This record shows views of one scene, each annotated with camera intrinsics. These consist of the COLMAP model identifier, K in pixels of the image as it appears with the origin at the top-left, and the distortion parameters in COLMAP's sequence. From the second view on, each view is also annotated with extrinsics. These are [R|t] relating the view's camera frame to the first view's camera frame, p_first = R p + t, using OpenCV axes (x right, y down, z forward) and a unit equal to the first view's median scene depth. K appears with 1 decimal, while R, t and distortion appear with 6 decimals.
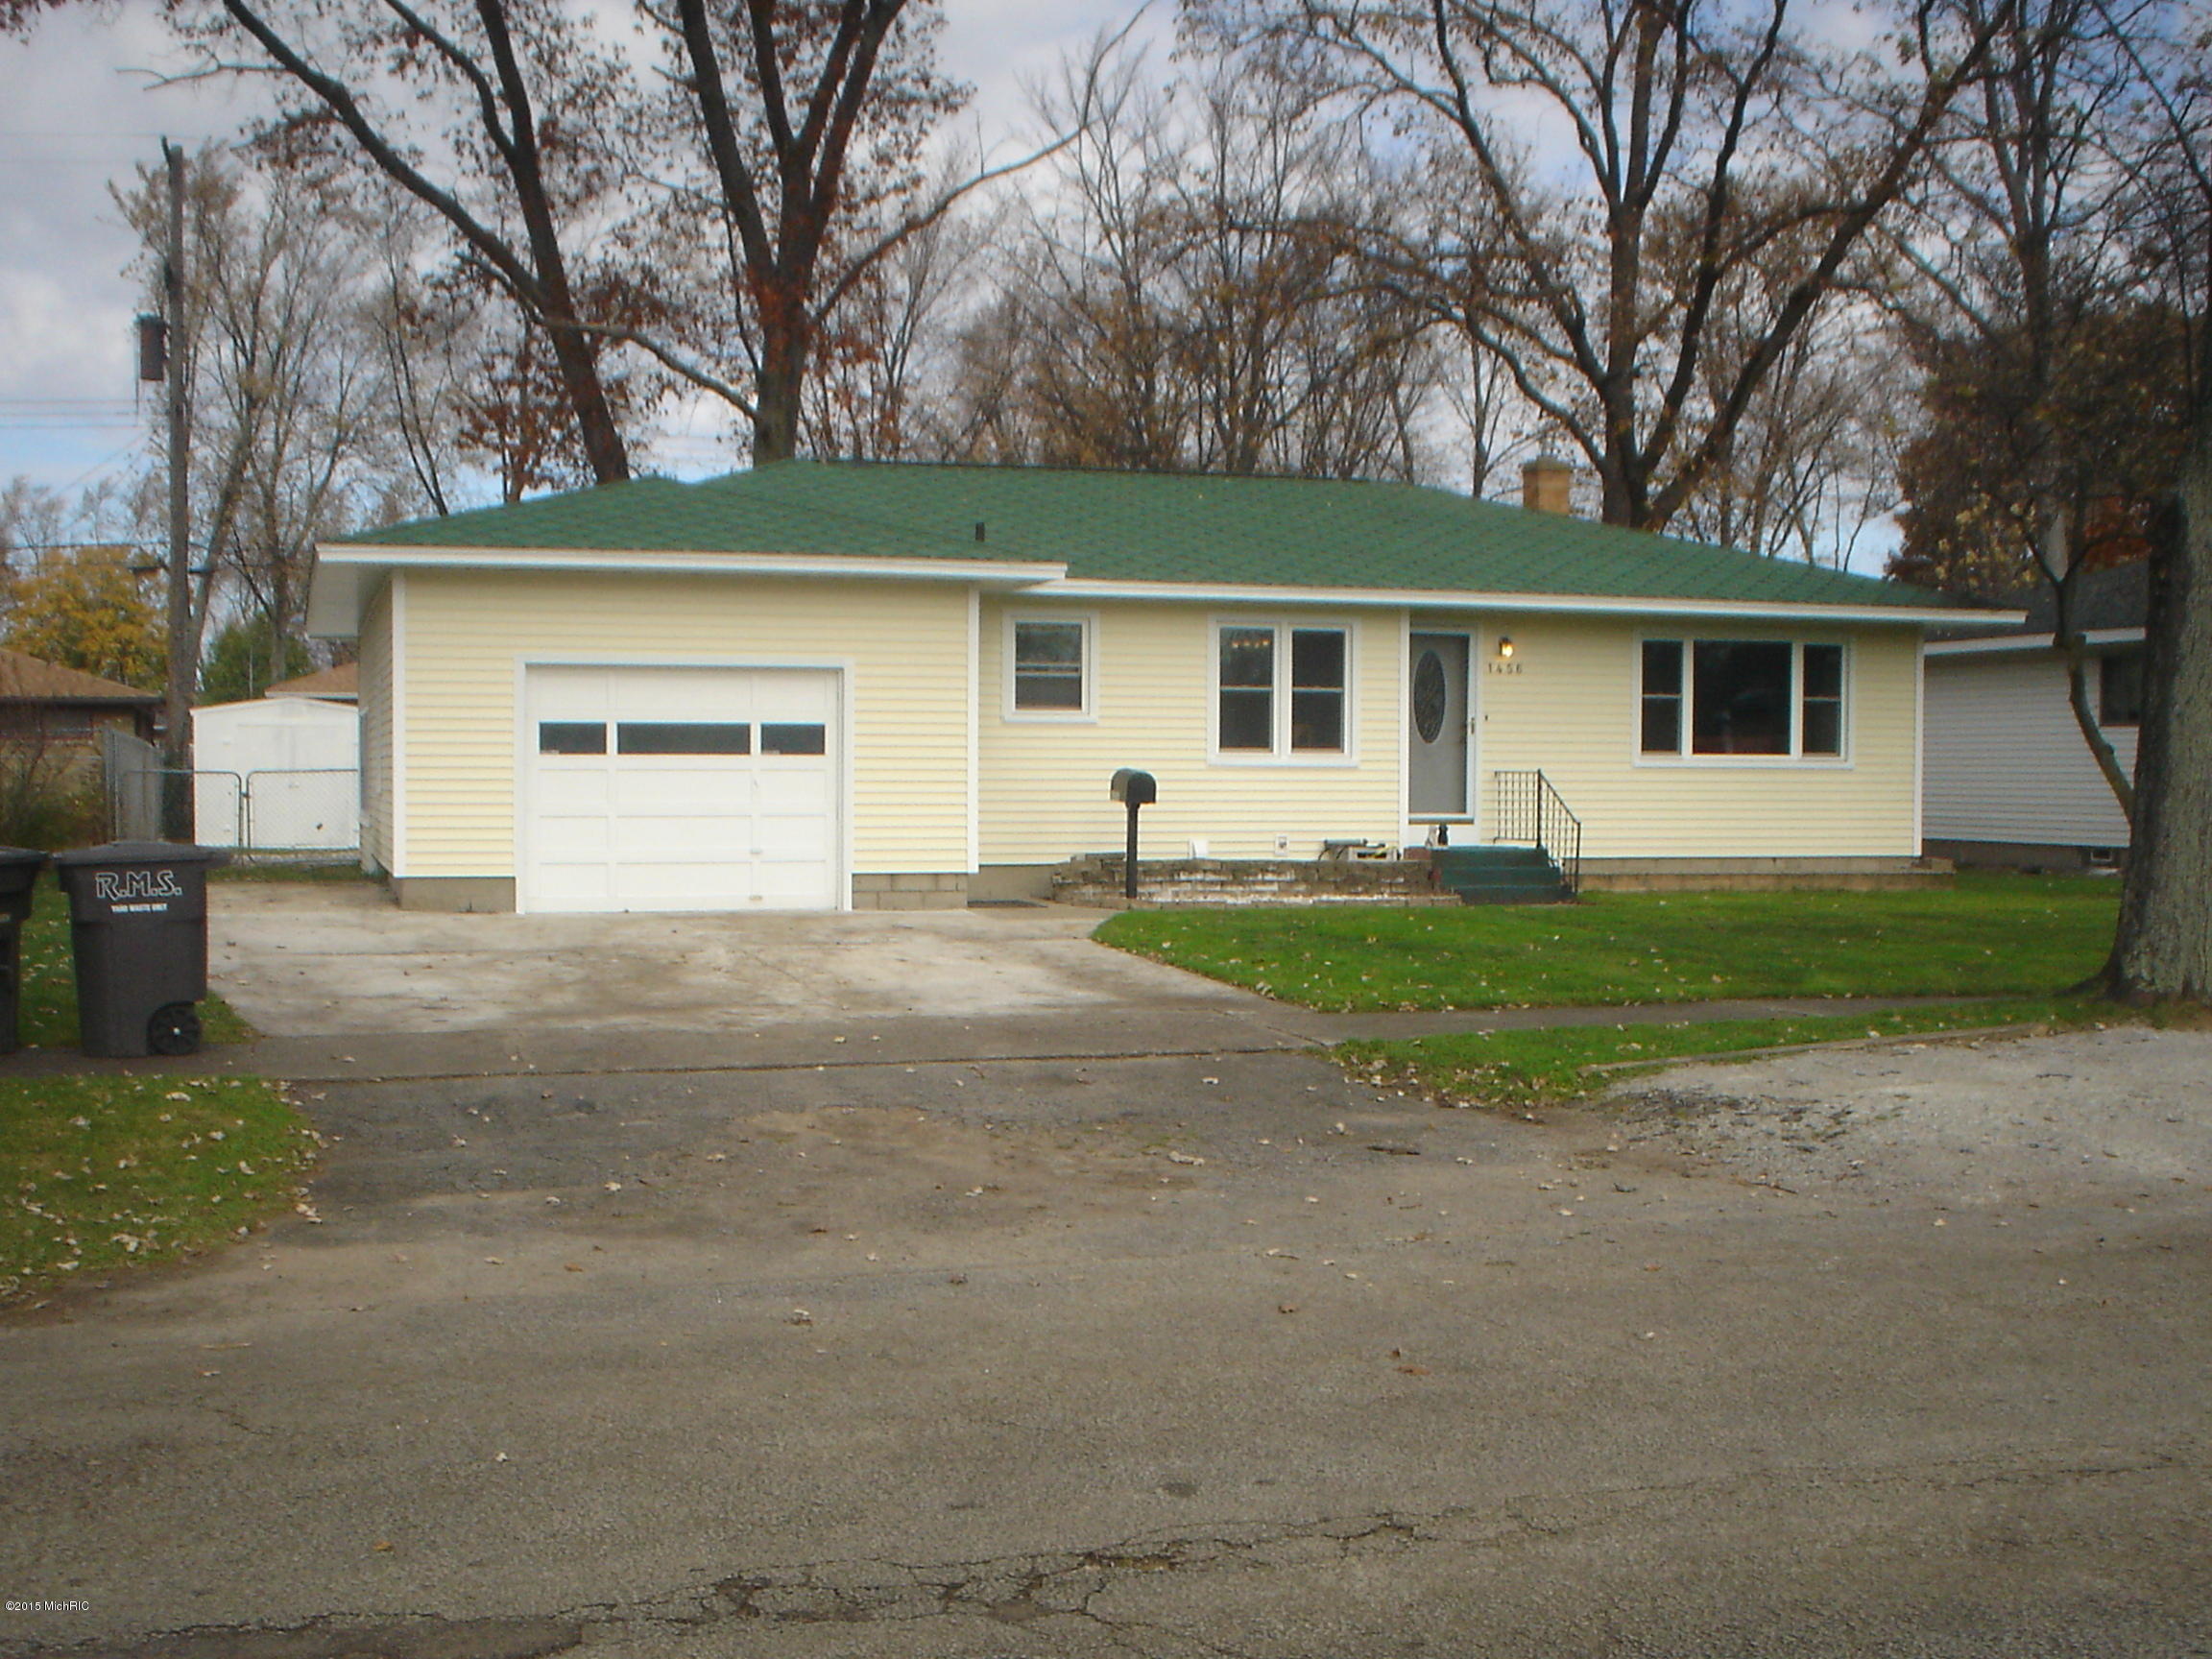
lens RADIAL K [[2502.5, 0, 1104.6], [0, 2502.5, 820.1], [0, 0, 1]] dist [-0.054631, 0.000000]
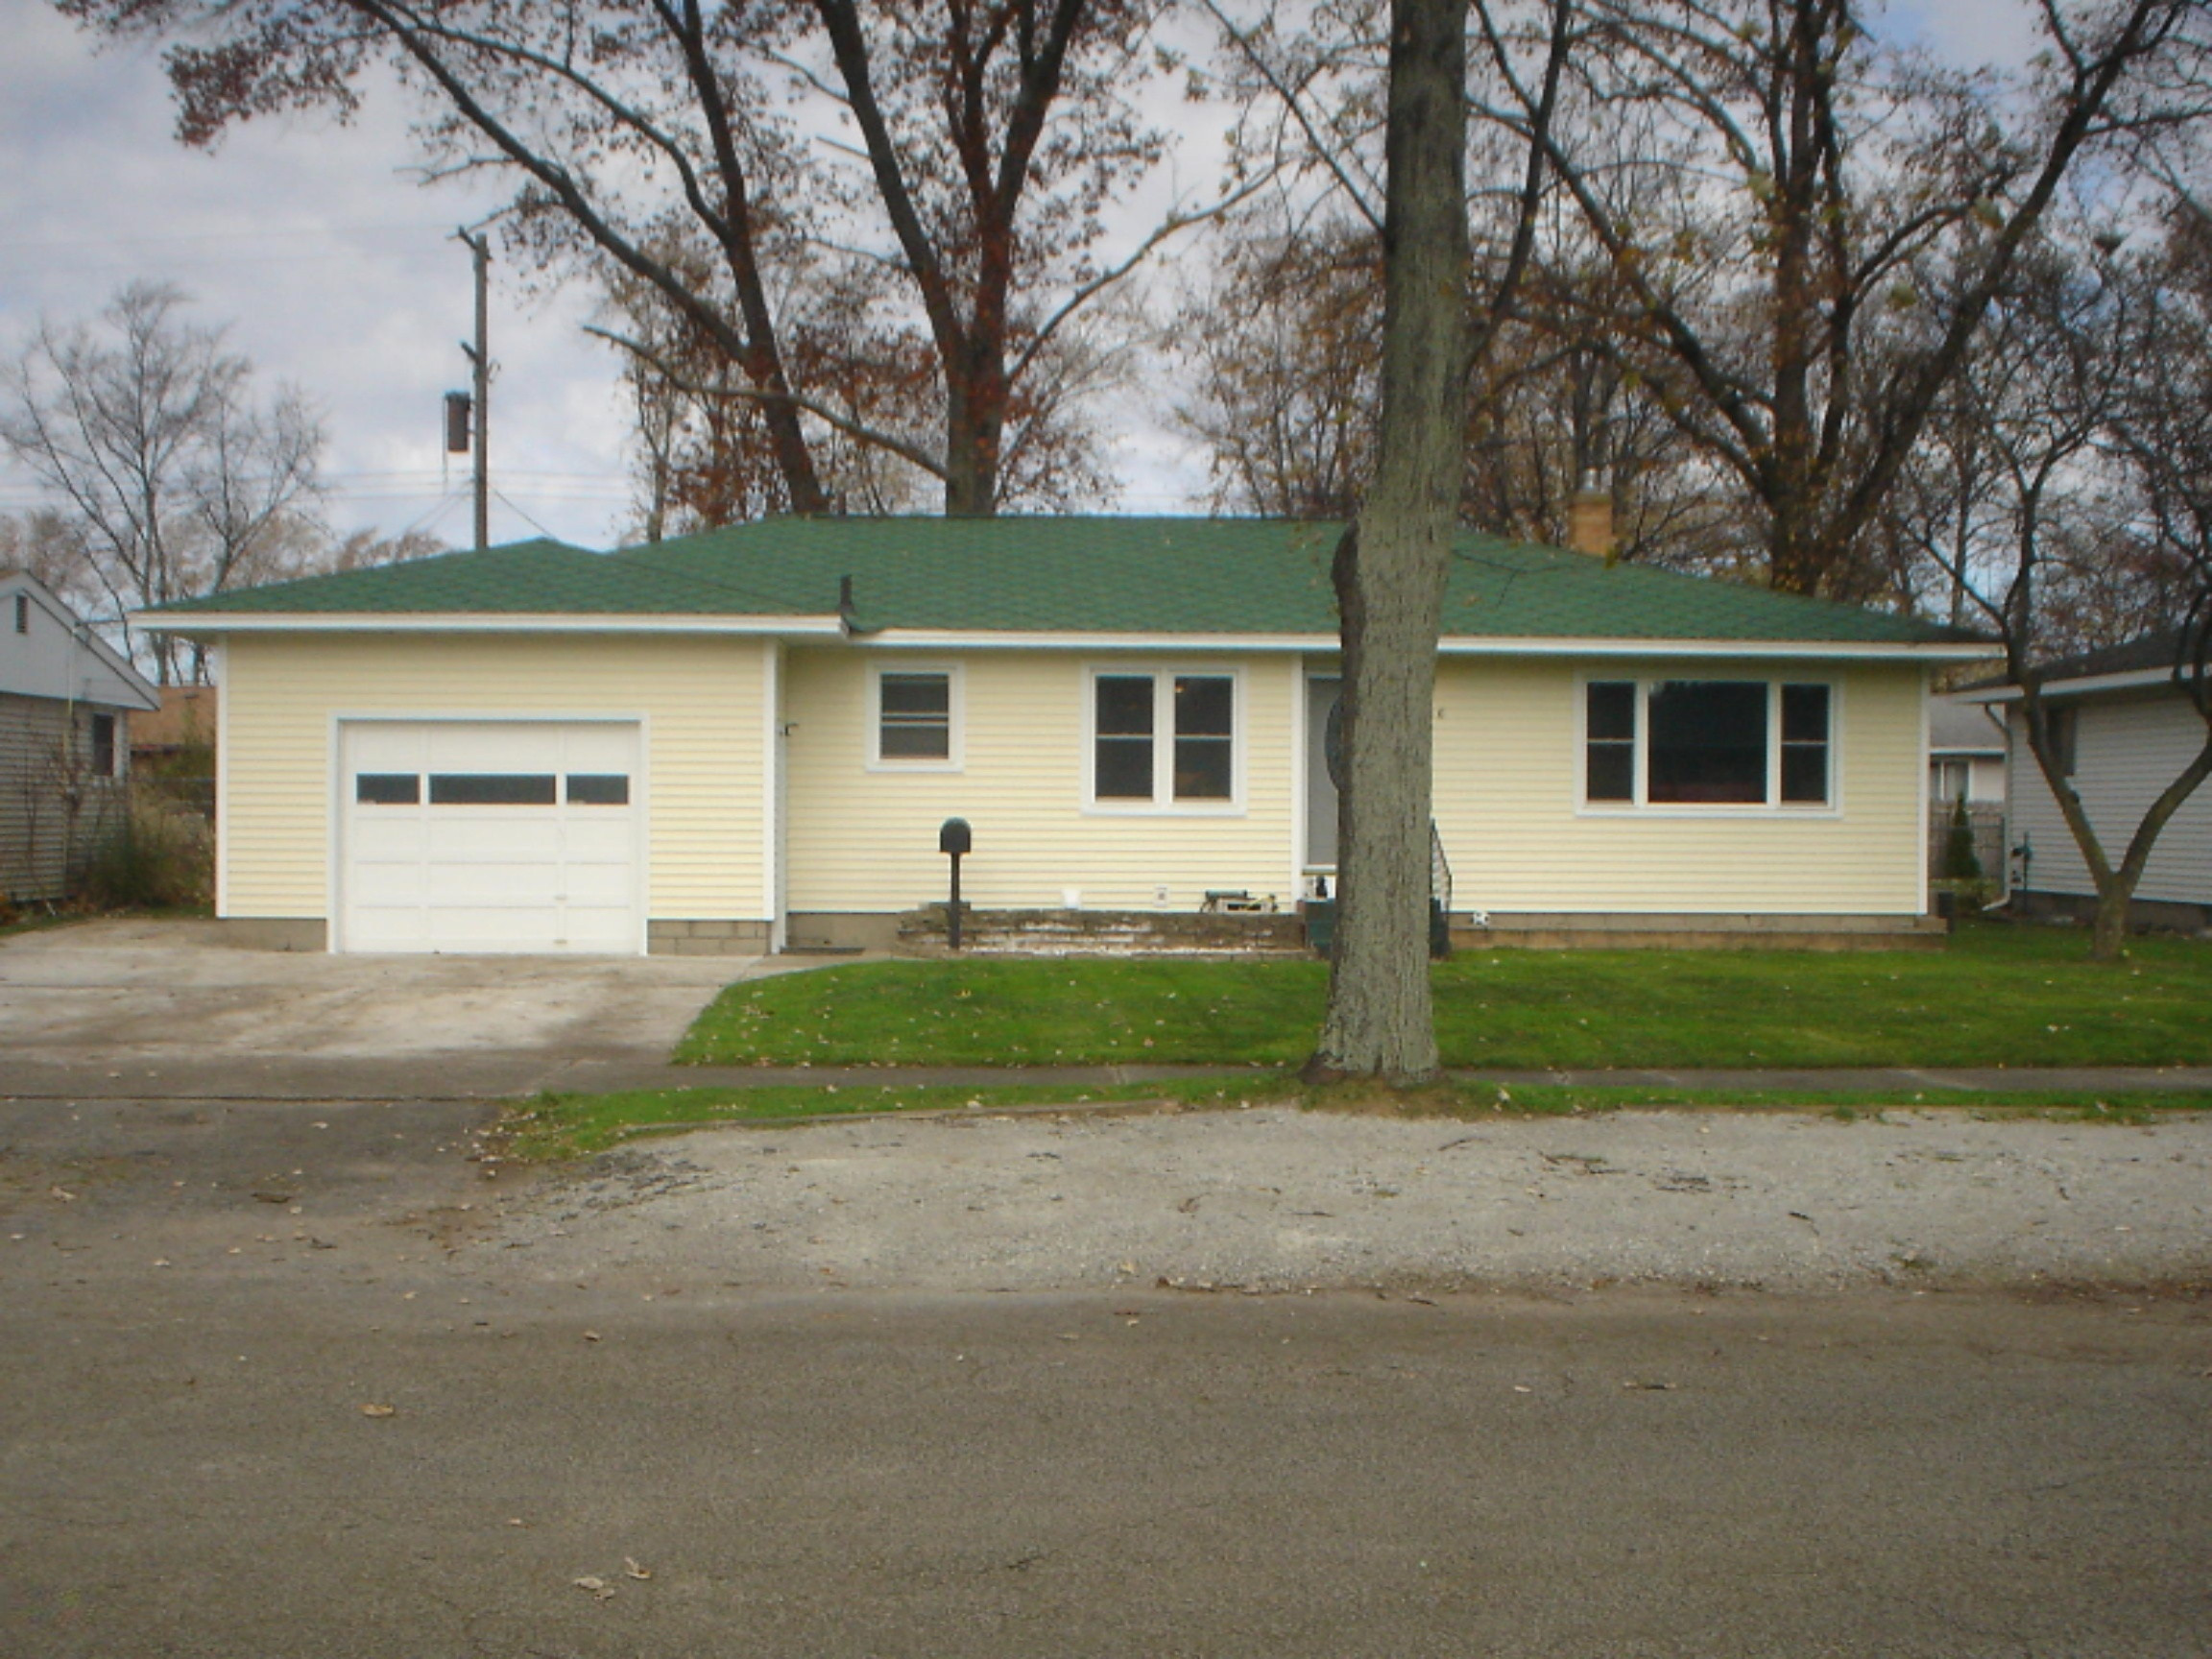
lens RADIAL K [[2507.7, 0, 1104.7], [0, 2507.7, 834.3], [0, 0, 1]] dist [-0.046647, 0.000000]
pose [[0.965802, 0.003639, -0.259256, 0.304672], [-0.006542, 0.999925, -0.010336, -0.003809], [0.259199, 0.011678, 0.965753, 0.043706]]
